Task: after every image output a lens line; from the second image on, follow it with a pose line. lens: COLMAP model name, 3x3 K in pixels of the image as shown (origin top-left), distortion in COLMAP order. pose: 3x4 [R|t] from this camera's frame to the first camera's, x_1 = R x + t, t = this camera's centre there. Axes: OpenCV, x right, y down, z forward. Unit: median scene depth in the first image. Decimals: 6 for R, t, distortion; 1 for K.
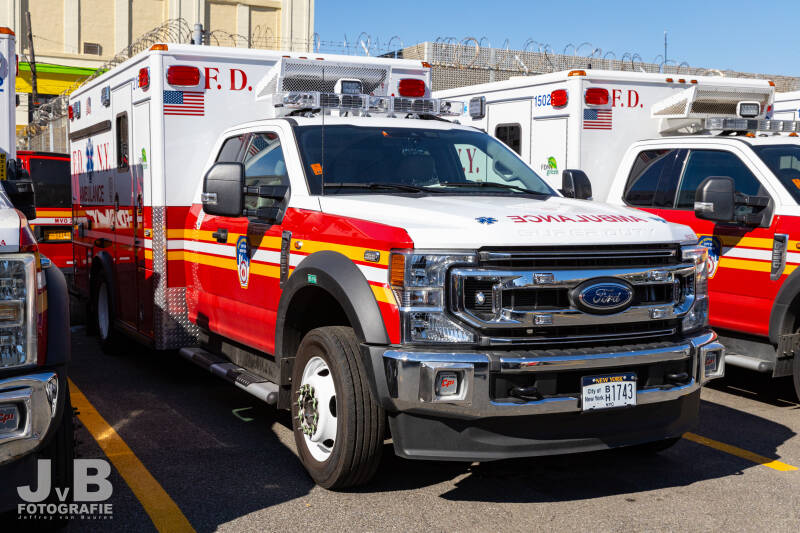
lens RADIAL K [[1031.8, 0, 397.7], [0, 1031.8, 278.7], [0, 0, 1]] dist [-0.014479, -0.004724]
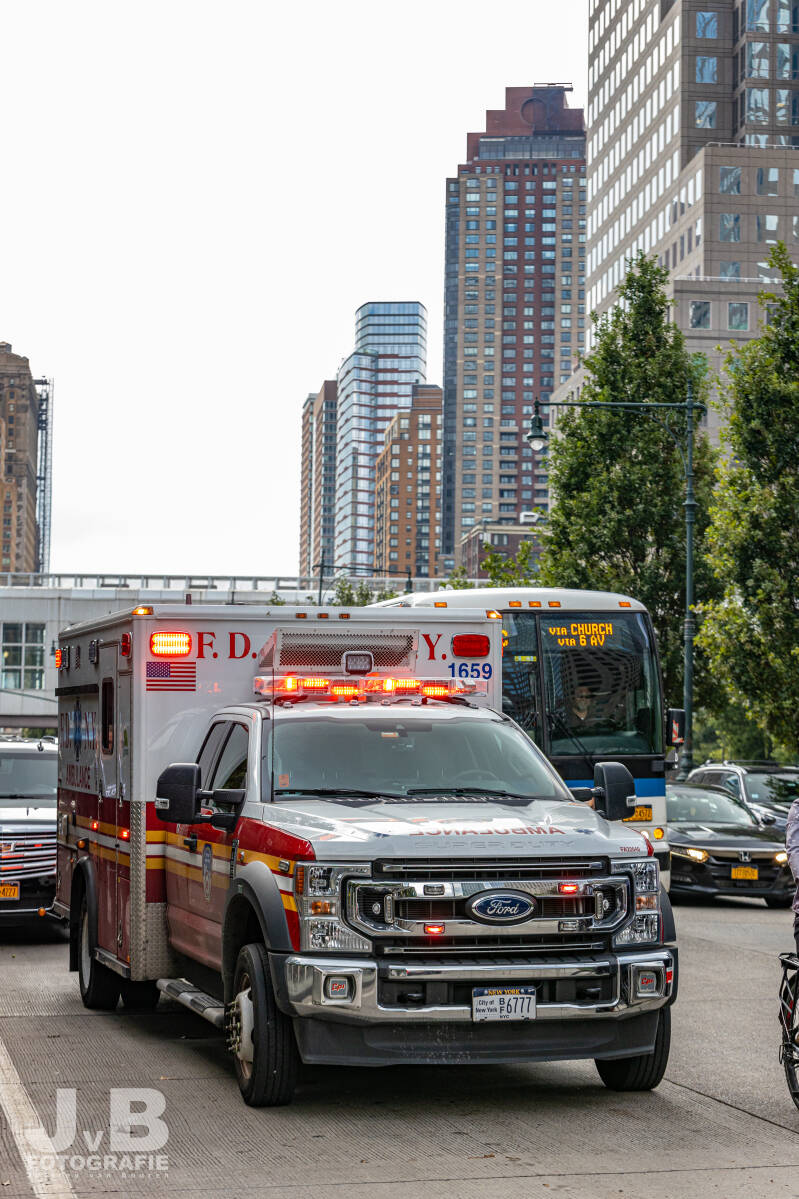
lens RADIAL K [[2482.6, 0, 399.5], [0, 2482.6, 599.5], [0, 0, 1]] dist [0.455256, -0.024919]
pose [[0.979006, -0.014474, -0.203316, 0.569416], [-0.010991, 0.992276, -0.123564, 0.019666], [0.203535, 0.123204, 0.971285, -1.369634]]
